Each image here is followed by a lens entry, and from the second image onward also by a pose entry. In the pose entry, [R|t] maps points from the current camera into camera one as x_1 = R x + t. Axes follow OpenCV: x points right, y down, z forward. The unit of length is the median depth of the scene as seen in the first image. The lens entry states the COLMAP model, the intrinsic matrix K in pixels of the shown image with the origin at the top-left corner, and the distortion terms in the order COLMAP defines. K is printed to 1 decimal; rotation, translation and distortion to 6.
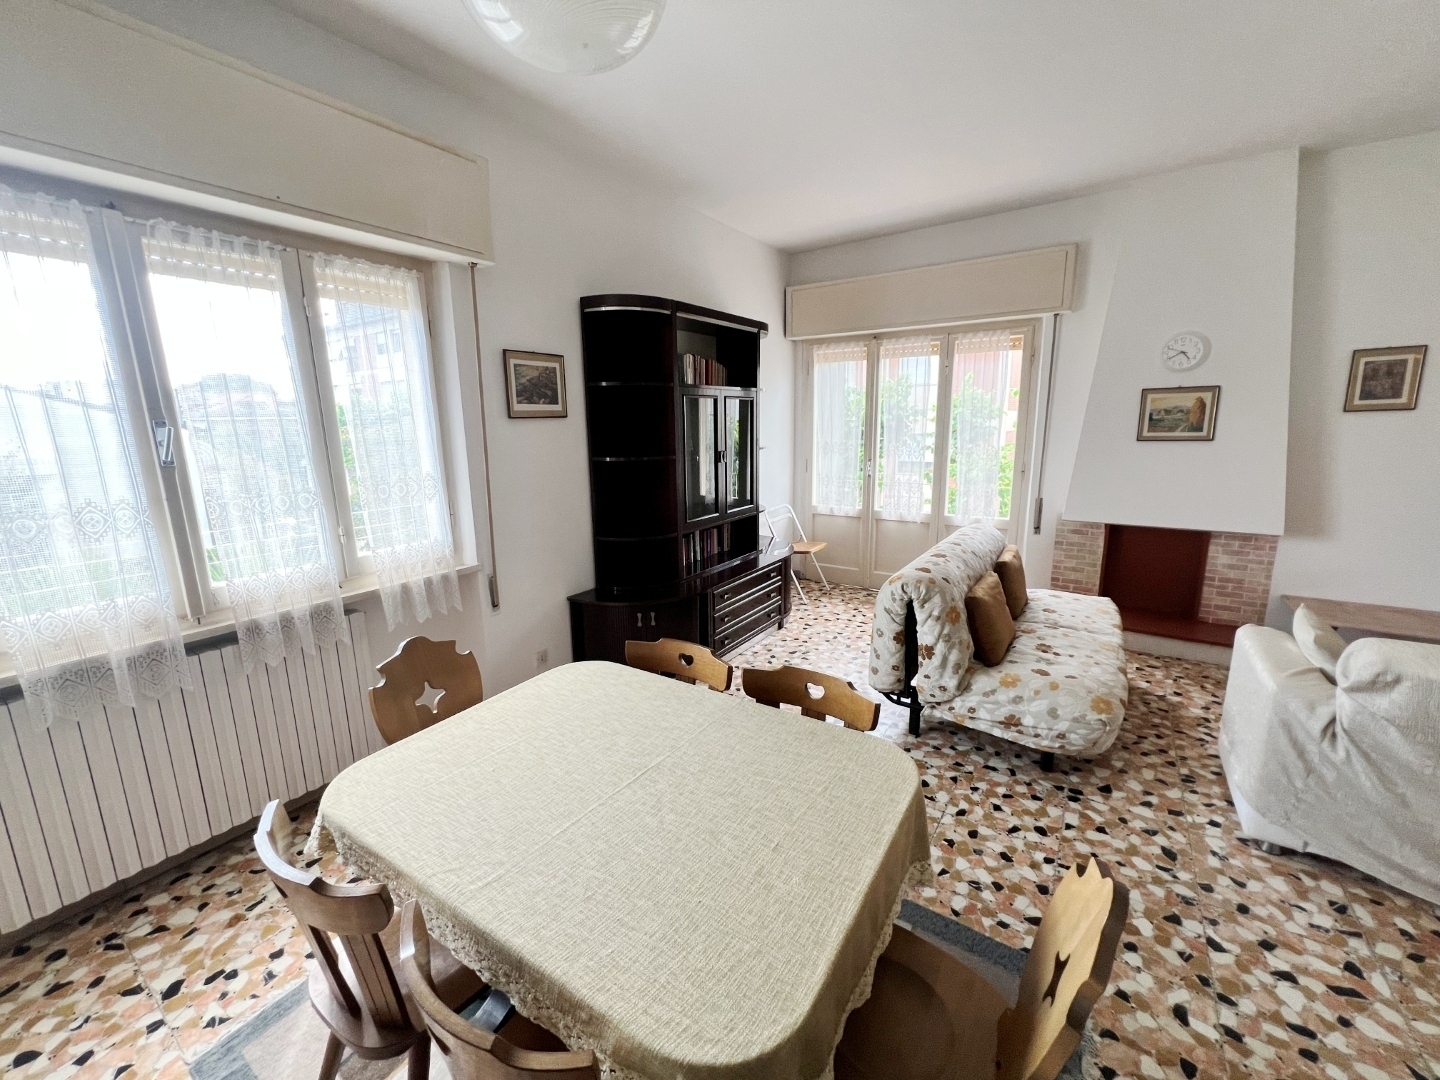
lens RADIAL K [[578.4, 0, 720.7], [0, 578.4, 534.9], [0, 0, 1]] dist [-0.000730, 0.000001]
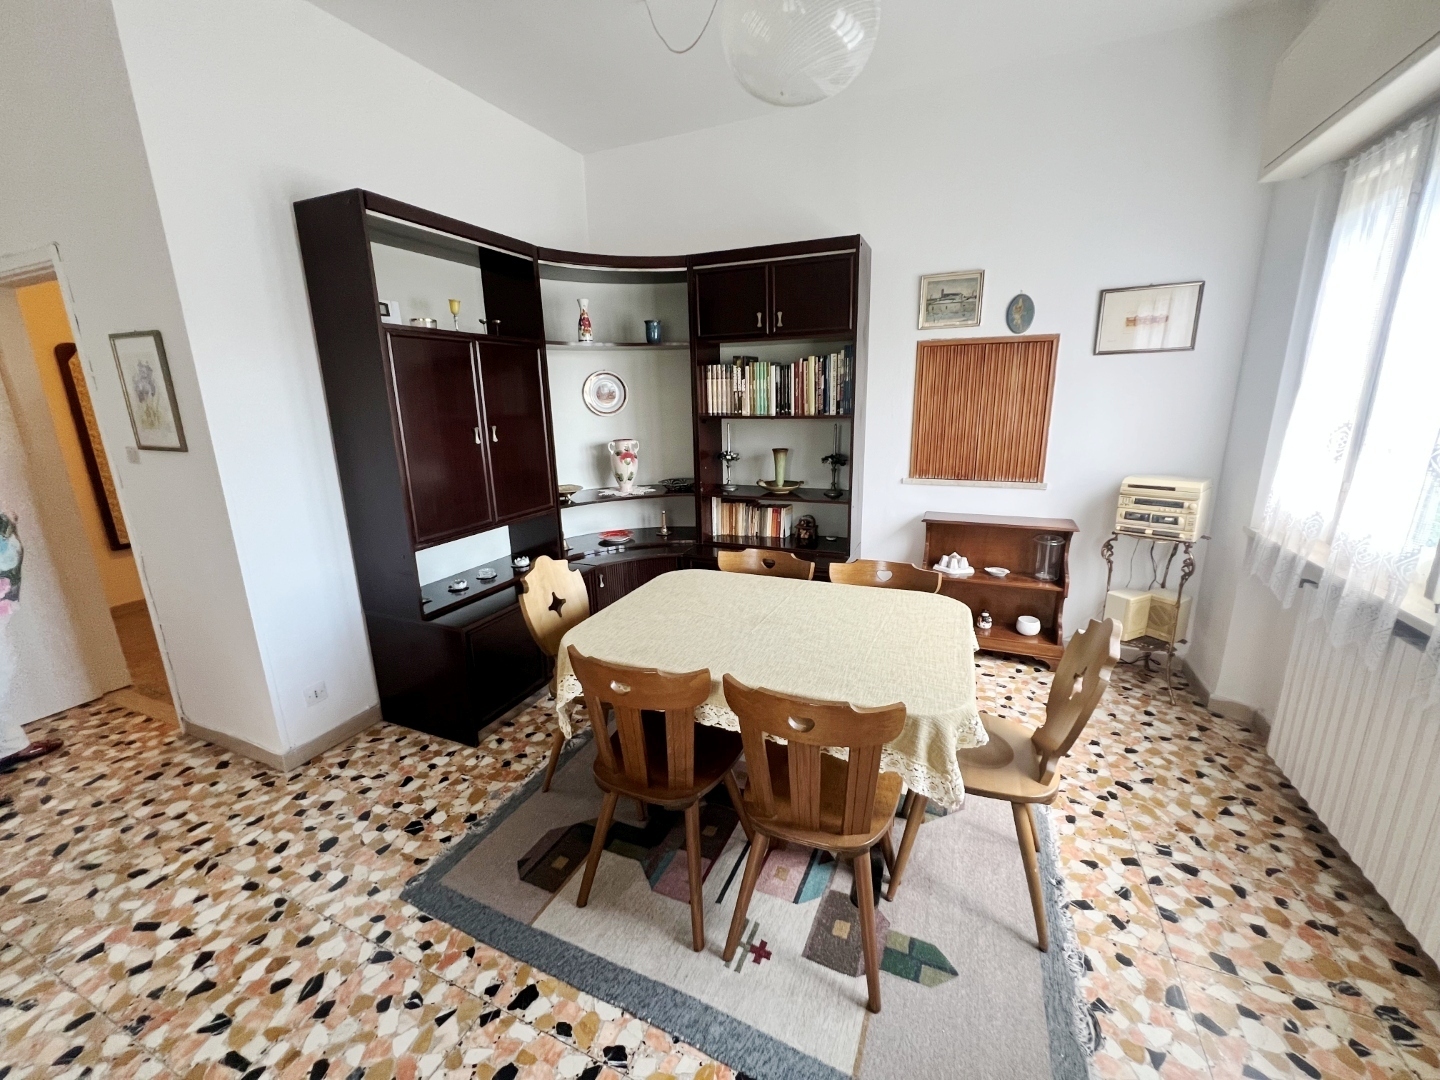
lens RADIAL K [[578.4, 0, 720.7], [0, 578.4, 534.9], [0, 0, 1]] dist [-0.000730, 0.000001]
pose [[-0.982675, 0.077778, -0.168229, 0.104339], [-0.000083, 0.907500, 0.420053, -0.207250], [0.185338, 0.412789, -0.891771, 1.204453]]
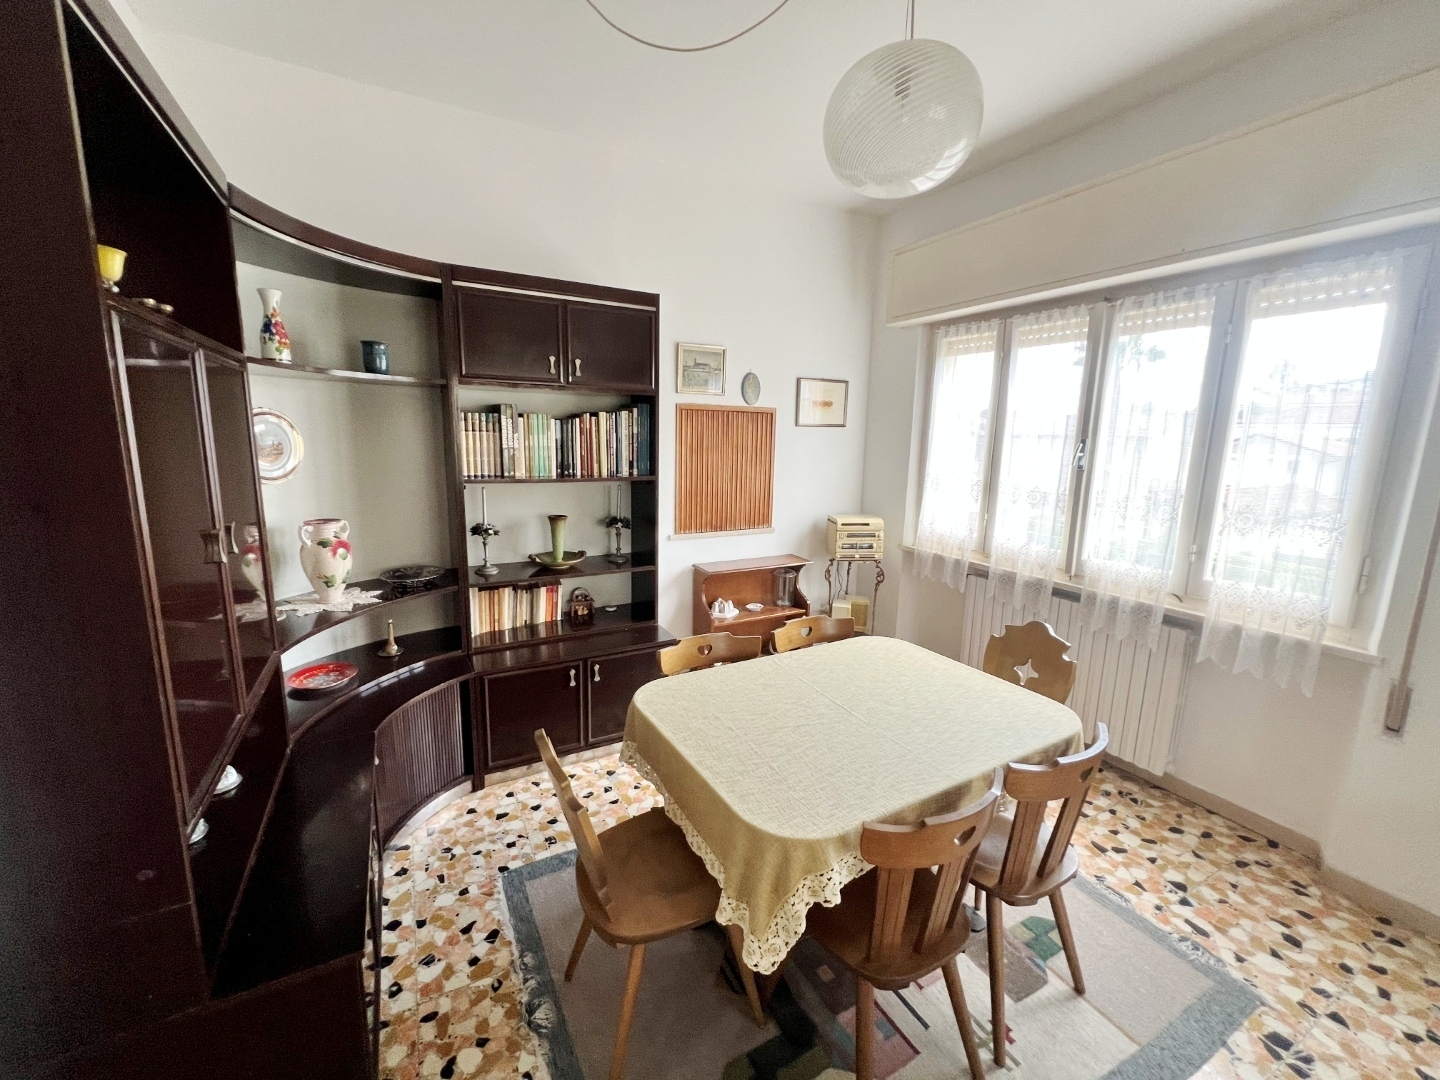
lens RADIAL K [[578.9, 0, 719.4], [0, 578.9, 534.3], [0, 0, 1]] dist [-0.000006, -0.000210]
pose [[-0.458095, 0.160507, -0.874292, 0.608942], [-0.183794, 0.945206, 0.269826, -0.149865], [0.869695, 0.284295, -0.403494, 0.655085]]
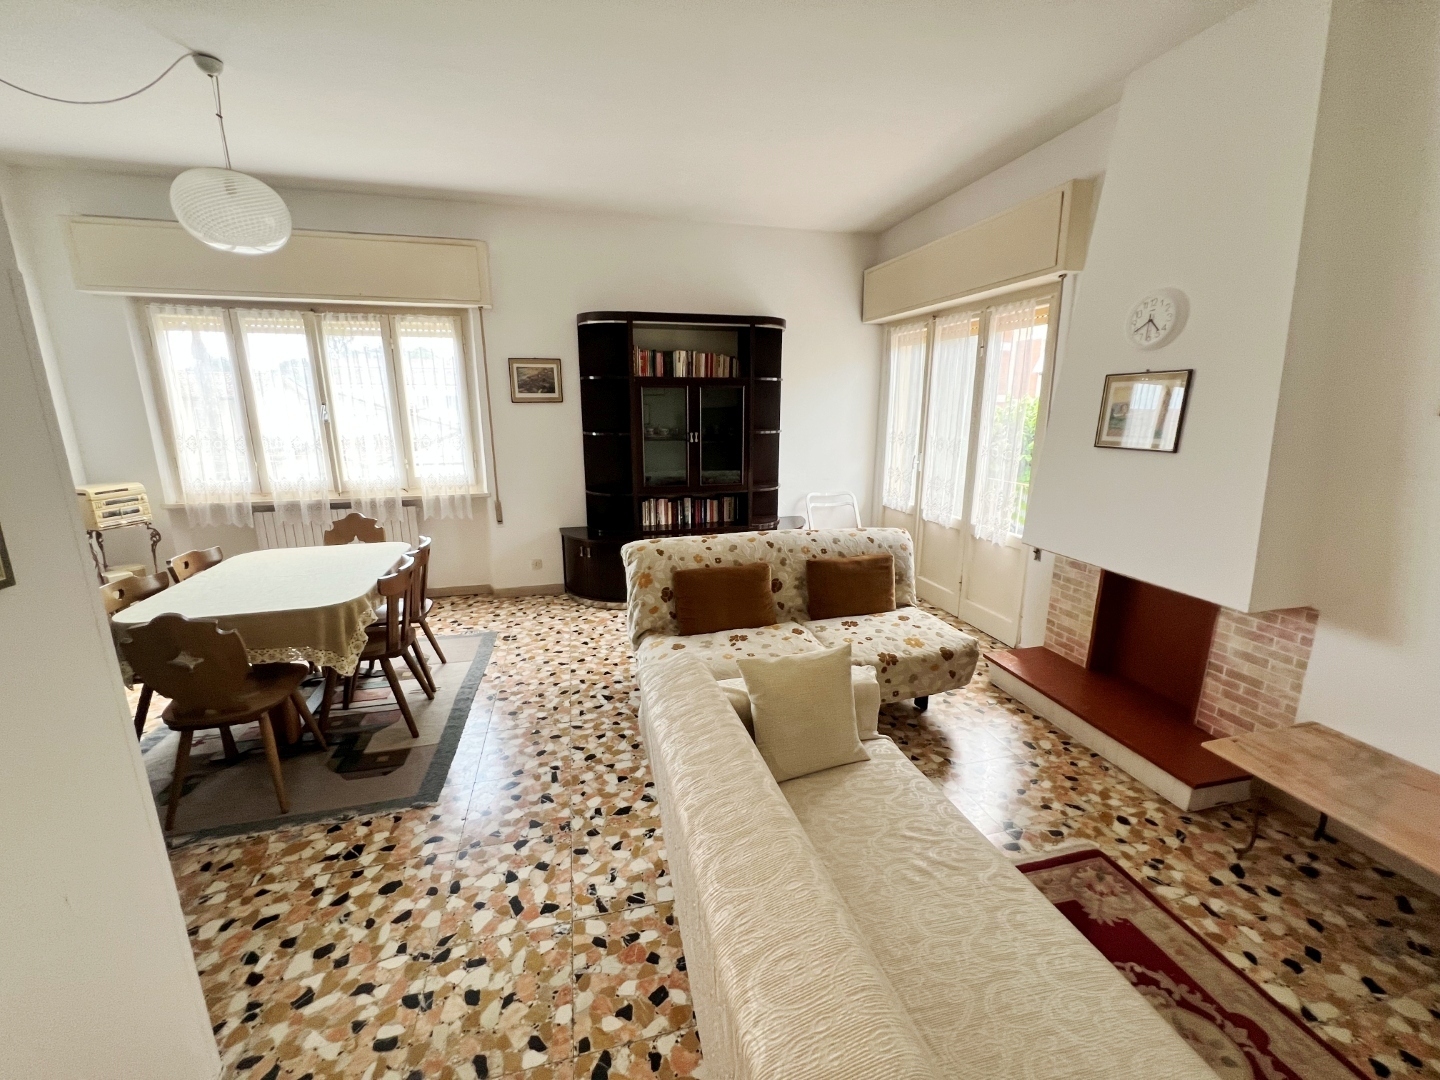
lens RADIAL K [[578.9, 0, 719.4], [0, 578.9, 534.3], [0, 0, 1]] dist [-0.000006, -0.000210]
pose [[0.748636, 0.163776, -0.642434, 1.321715], [-0.140999, 0.986171, 0.087097, -0.079786], [0.647814, 0.025379, 0.761375, 0.224653]]
